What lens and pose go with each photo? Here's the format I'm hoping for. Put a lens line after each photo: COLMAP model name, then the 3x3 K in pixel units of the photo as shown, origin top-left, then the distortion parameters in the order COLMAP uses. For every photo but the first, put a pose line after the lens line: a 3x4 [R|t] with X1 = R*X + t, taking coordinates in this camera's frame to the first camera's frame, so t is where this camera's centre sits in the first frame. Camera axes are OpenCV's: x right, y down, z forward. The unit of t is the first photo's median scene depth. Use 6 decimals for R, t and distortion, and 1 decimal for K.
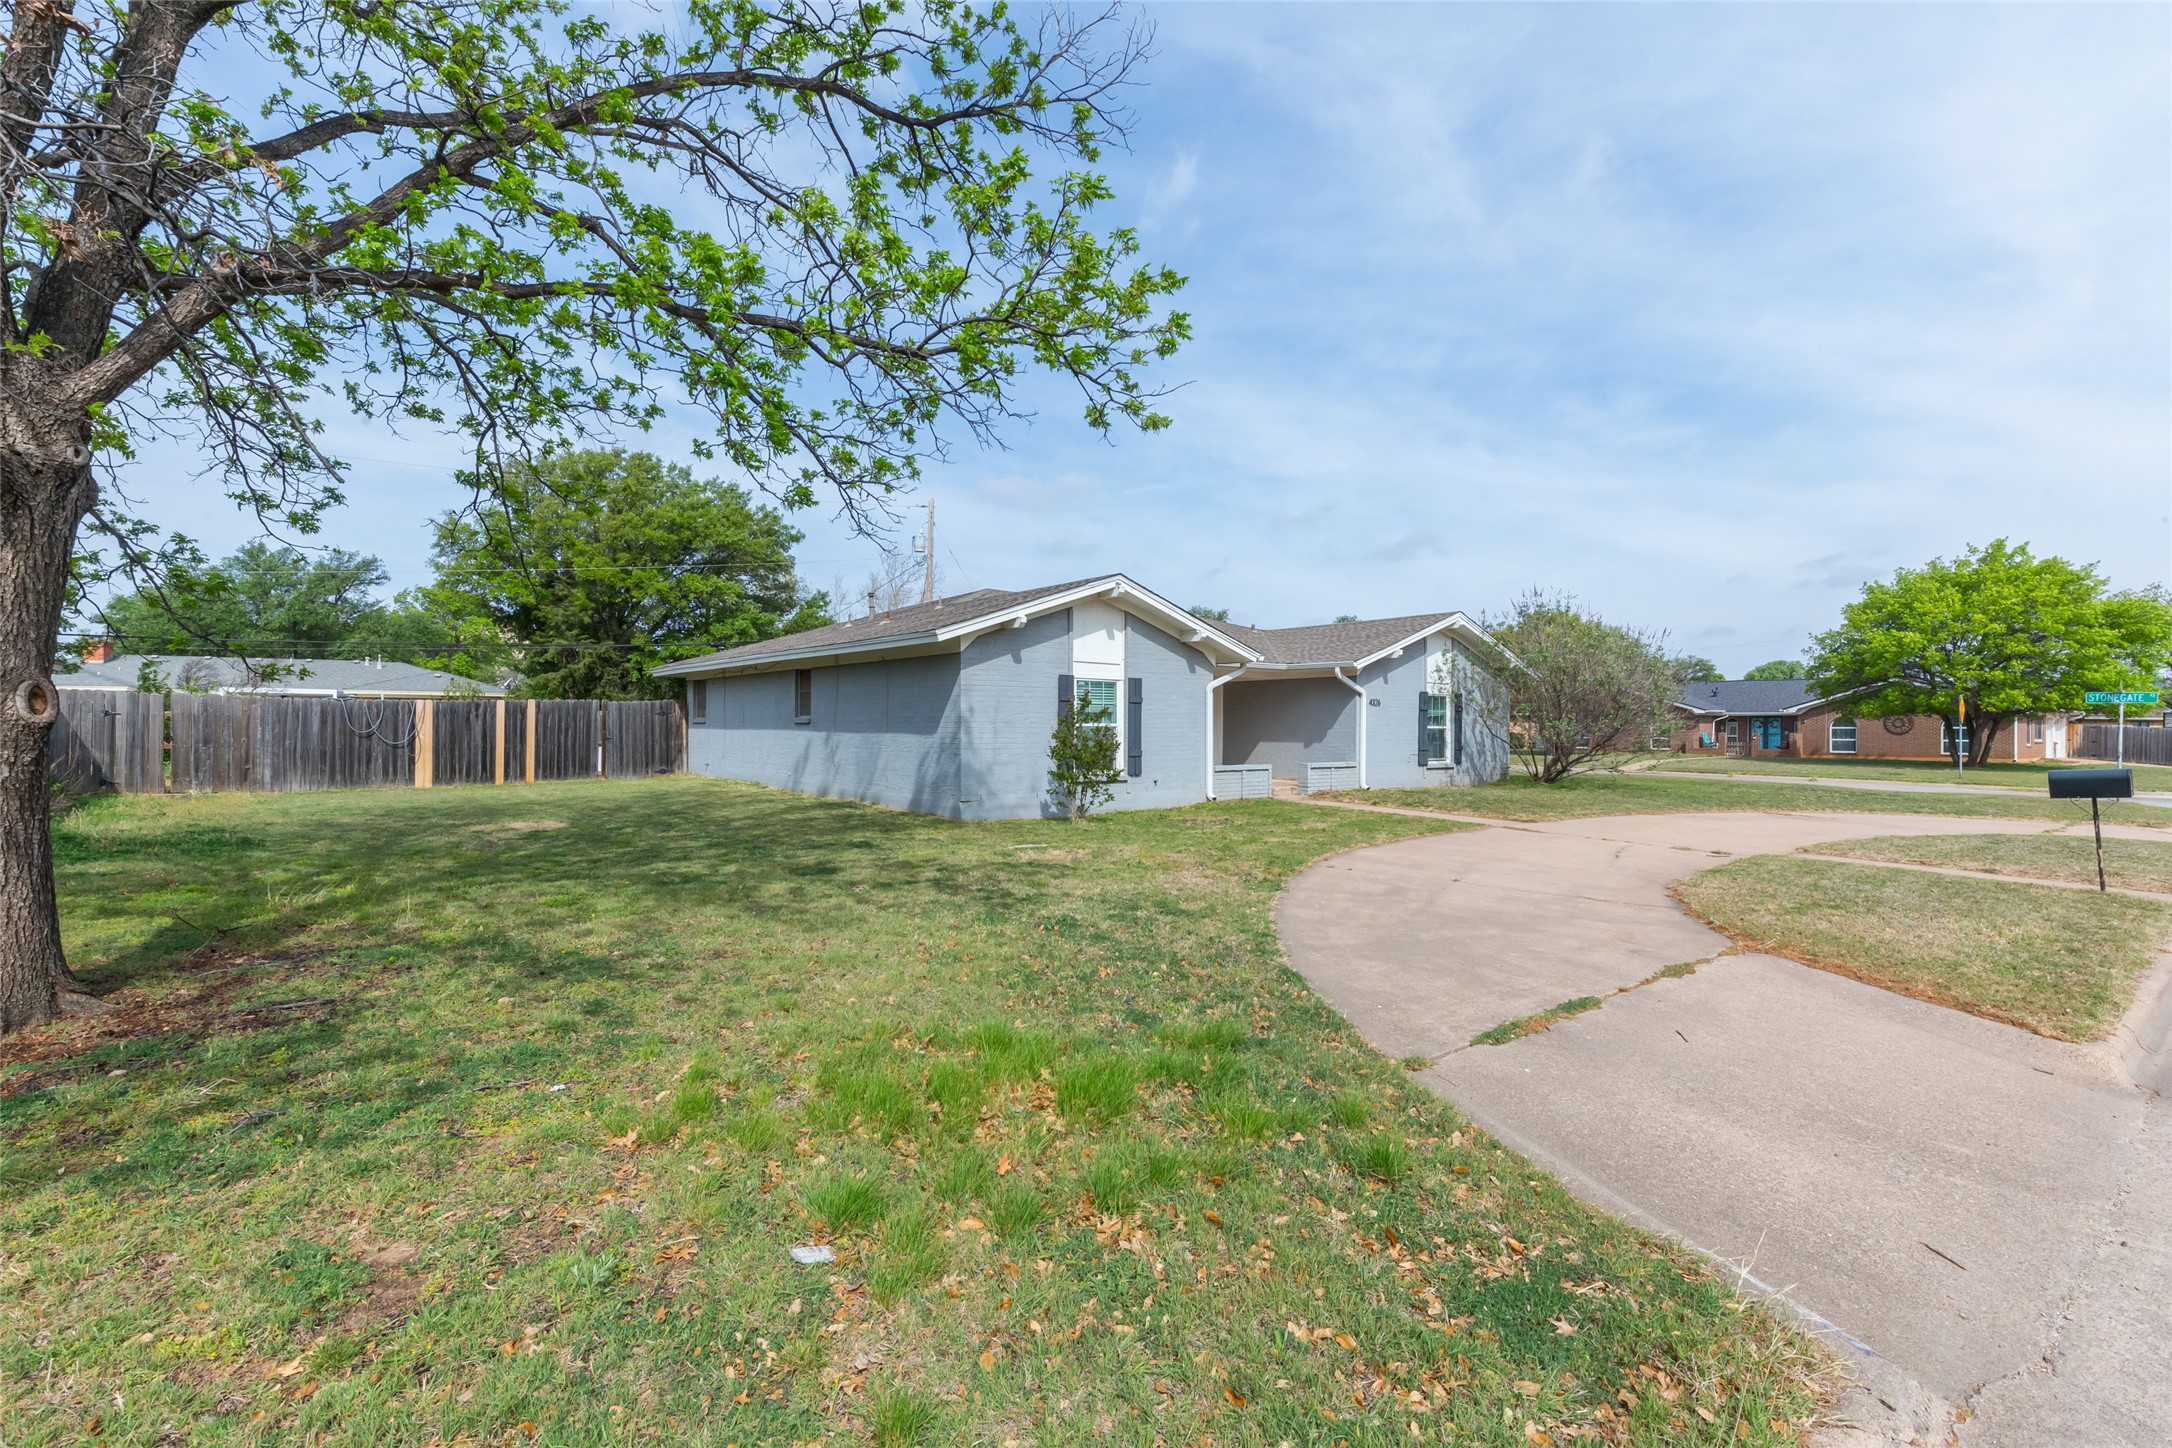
lens RADIAL K [[996.5, 0, 1077.9], [0, 996.5, 740.3], [0, 0, 1]] dist [0.002347, -0.000218]
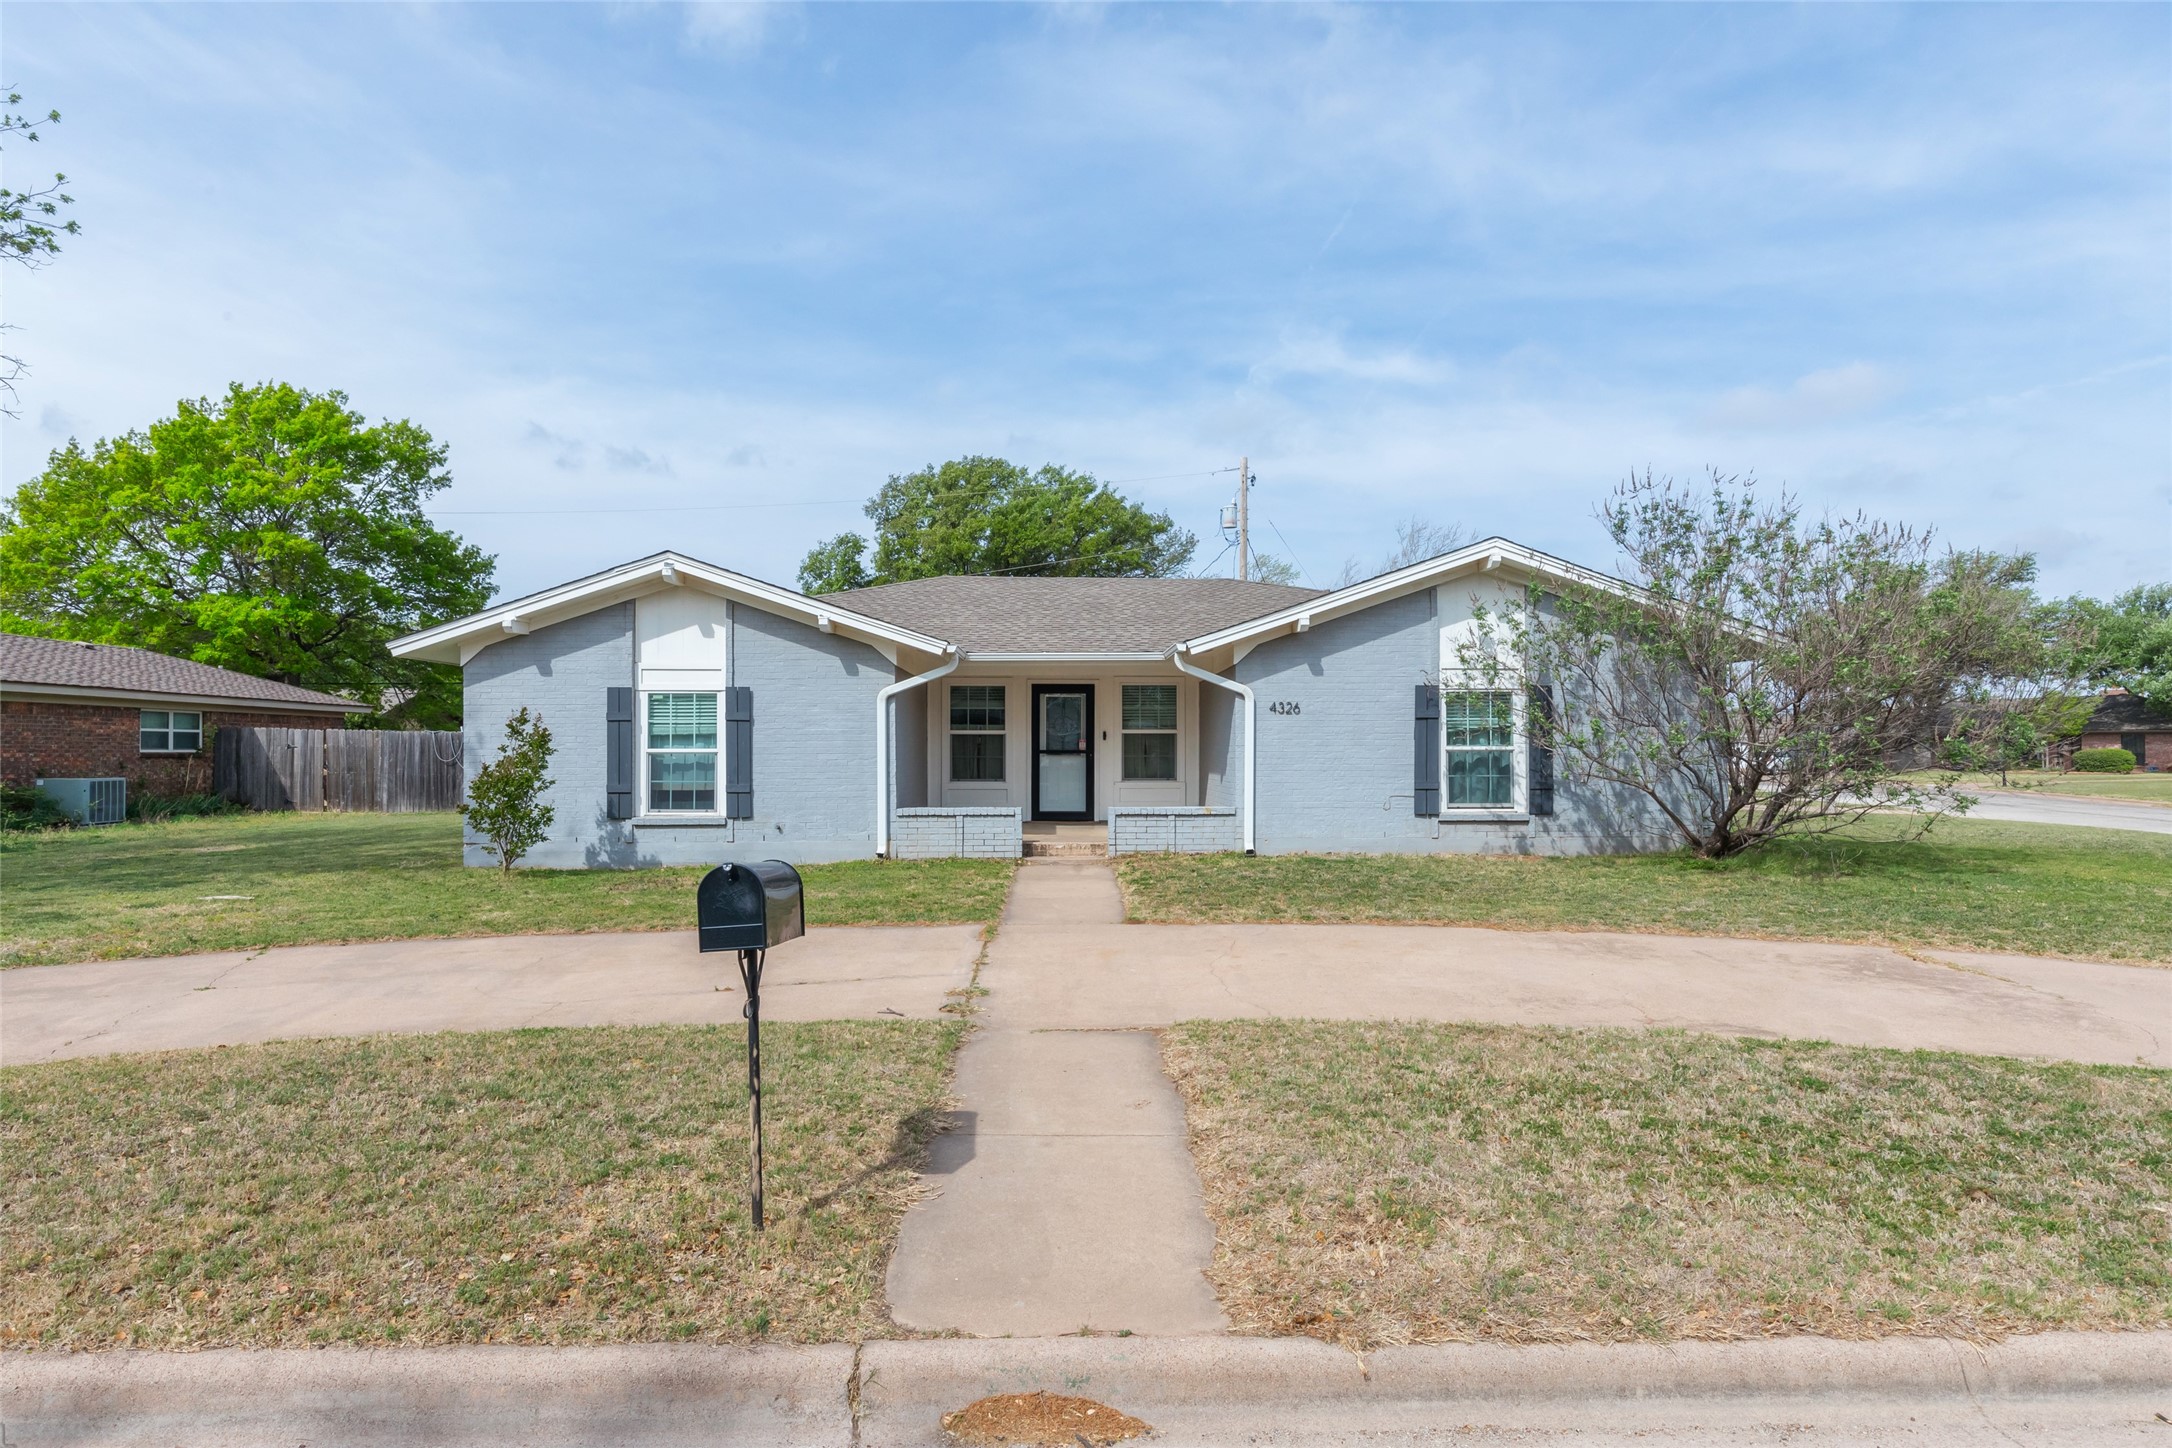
lens RADIAL K [[1242.9, 0, 1086.0], [0, 1242.9, 724.0], [0, 0, 1]] dist [-0.068713, -0.000080]
pose [[0.804210, -0.020624, -0.593987, 0.729108], [-0.001228, 0.999338, -0.036360, -0.001331], [0.594344, 0.029971, 0.803652, 0.371538]]
